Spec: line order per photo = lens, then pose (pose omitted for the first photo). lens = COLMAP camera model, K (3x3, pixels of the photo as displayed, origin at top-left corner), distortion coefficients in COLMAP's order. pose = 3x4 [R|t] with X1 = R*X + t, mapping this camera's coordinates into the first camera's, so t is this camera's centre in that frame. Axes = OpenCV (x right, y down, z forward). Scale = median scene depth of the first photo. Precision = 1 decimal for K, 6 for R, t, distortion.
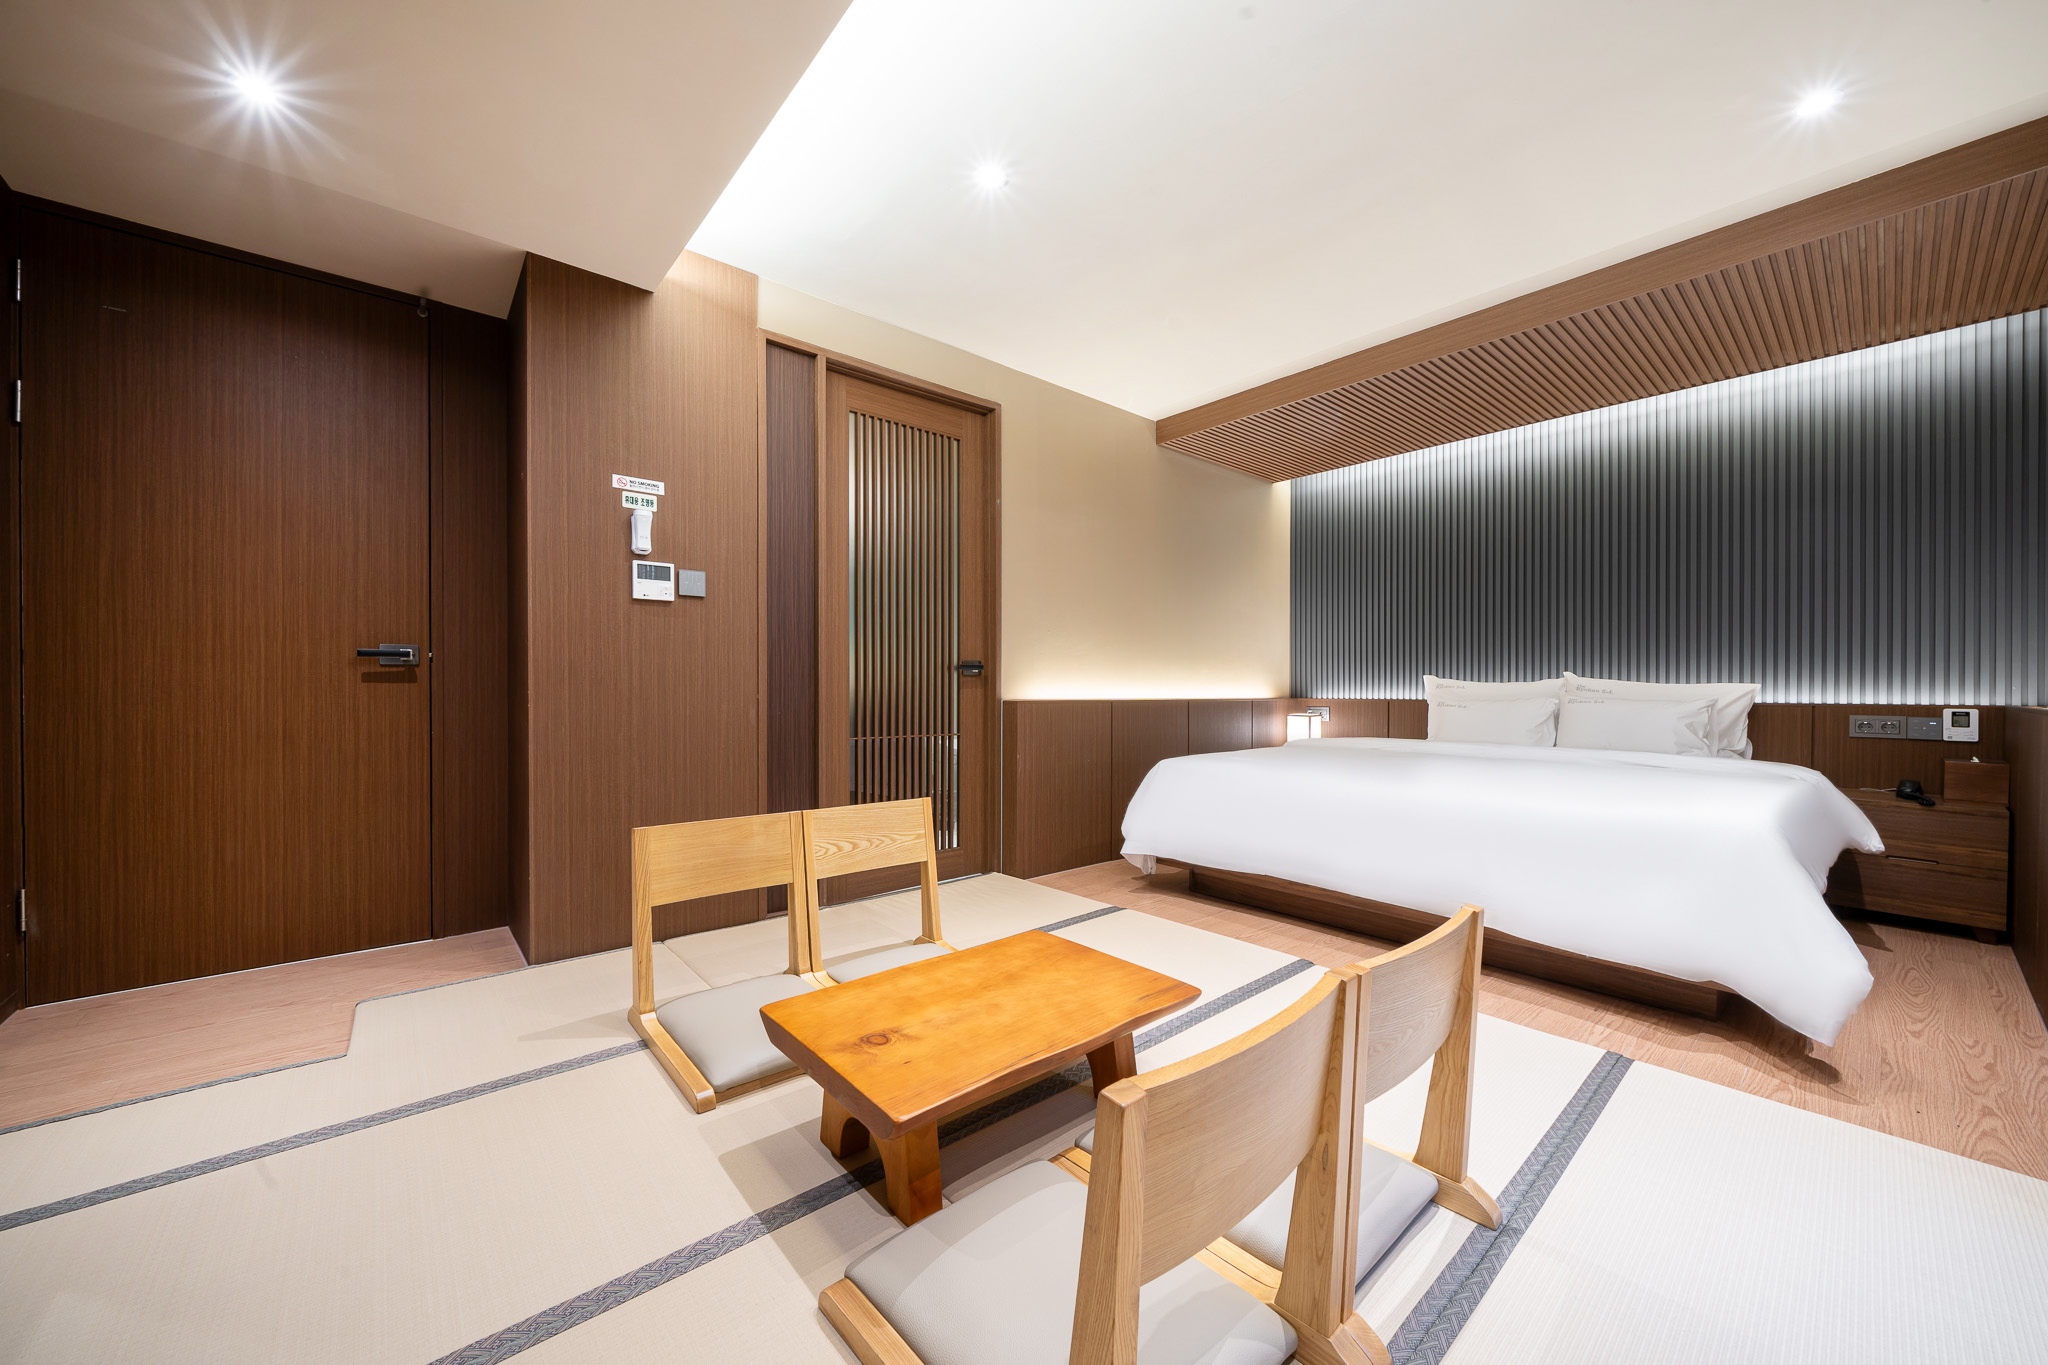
lens RADIAL K [[728.1, 0, 1014.8], [0, 728.1, 693.8], [0, 0, 1]] dist [-0.010188, 0.000074]
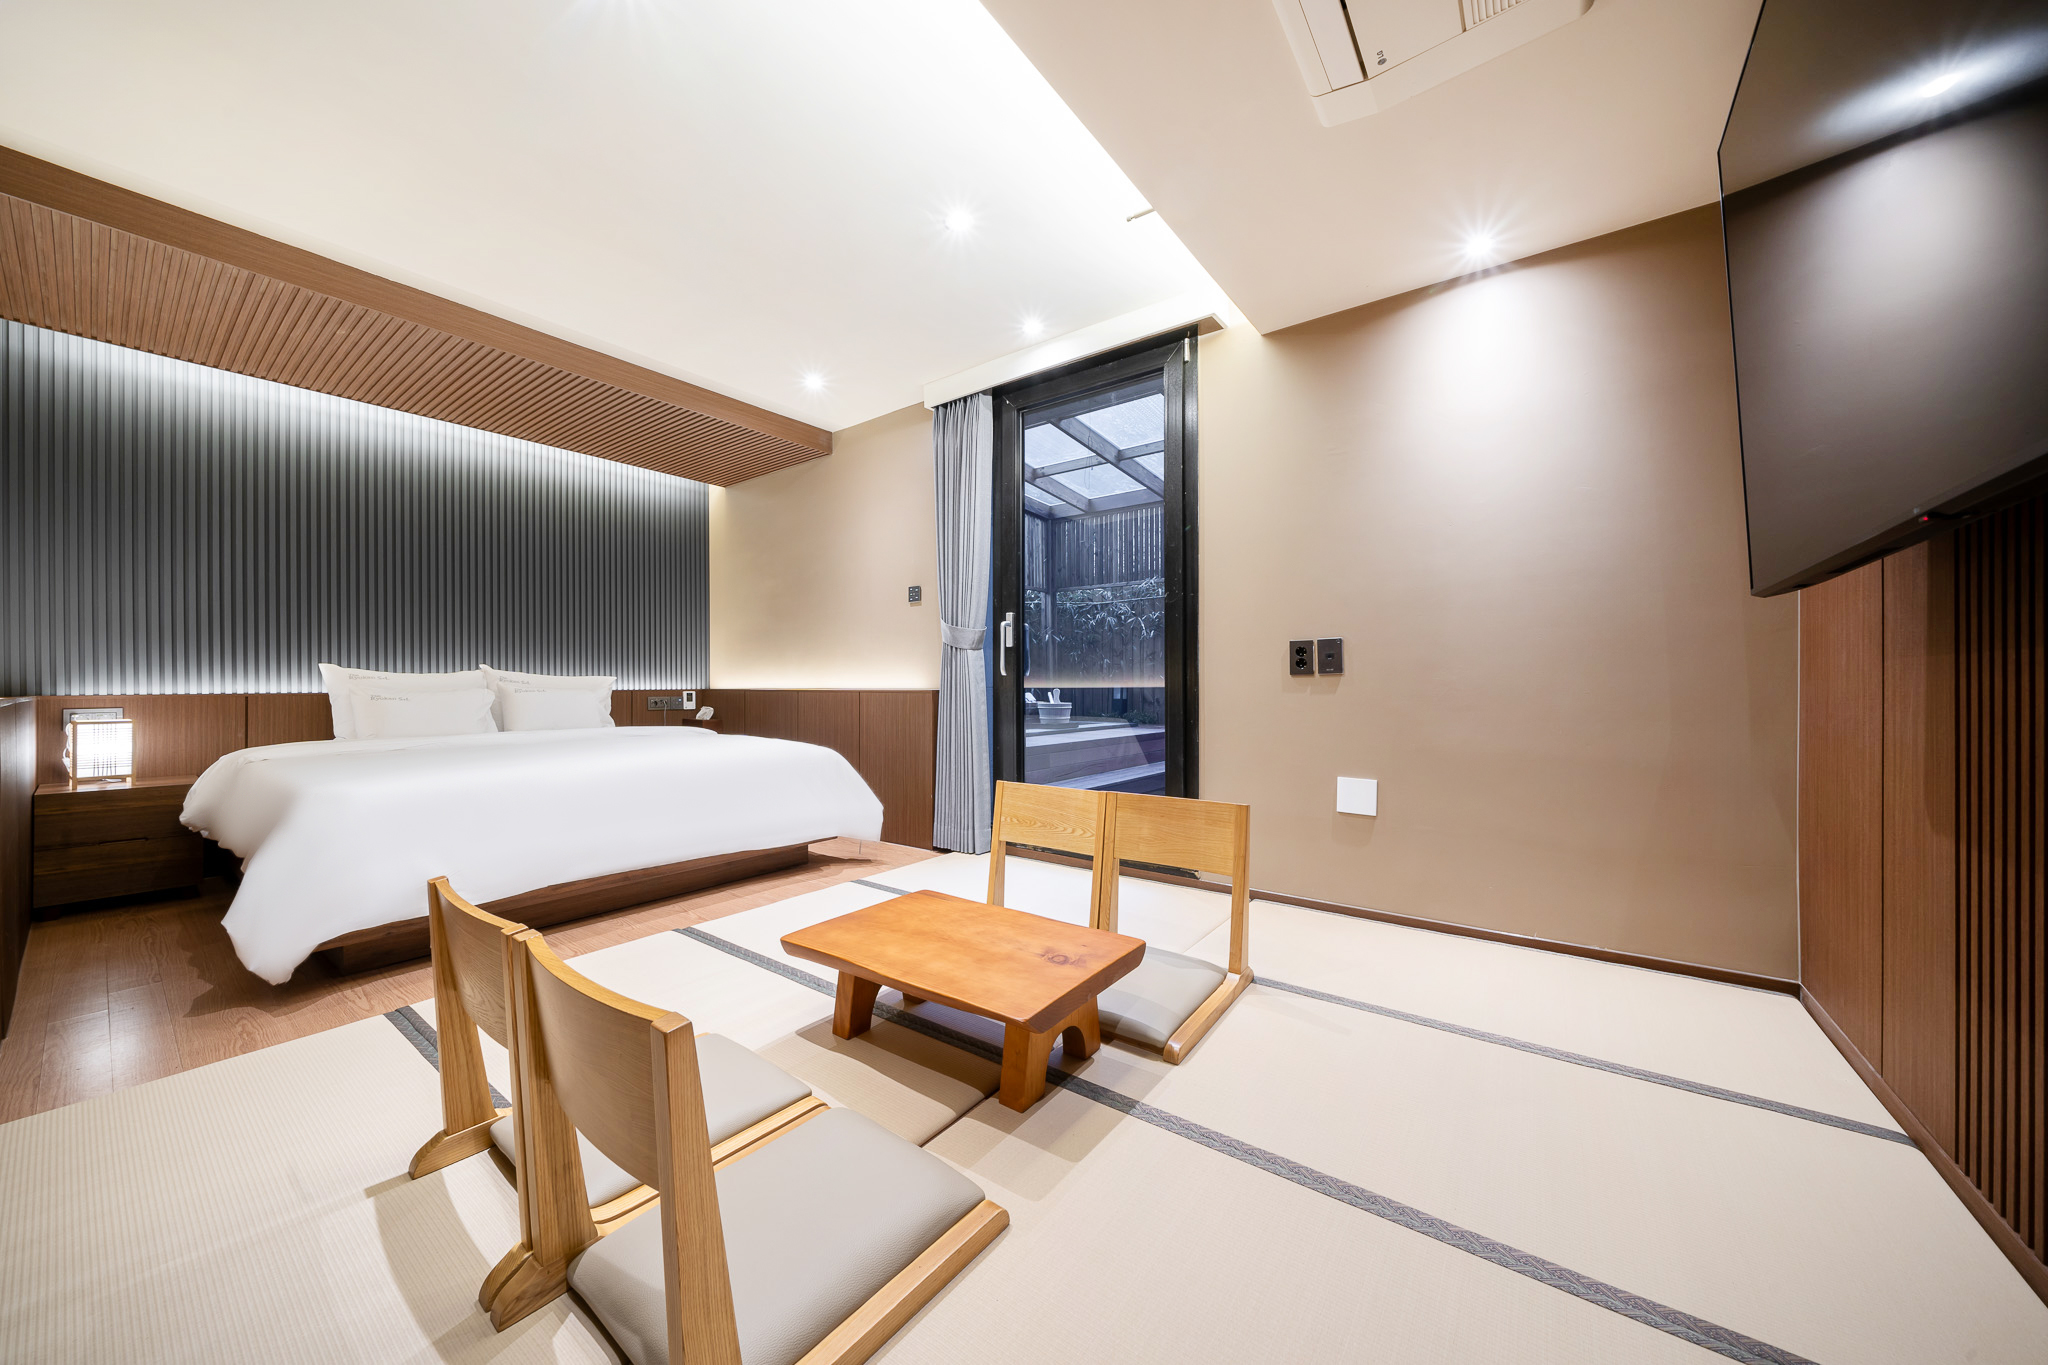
lens RADIAL K [[713.5, 0, 1011.5], [0, 713.5, 676.3], [0, 0, 1]] dist [-0.002396, -0.000527]
pose [[-0.208725, 0.005424, 0.977959, -0.854965], [0.005312, 0.999976, -0.004412, -0.006946], [-0.977960, 0.004274, -0.208748, 0.822726]]
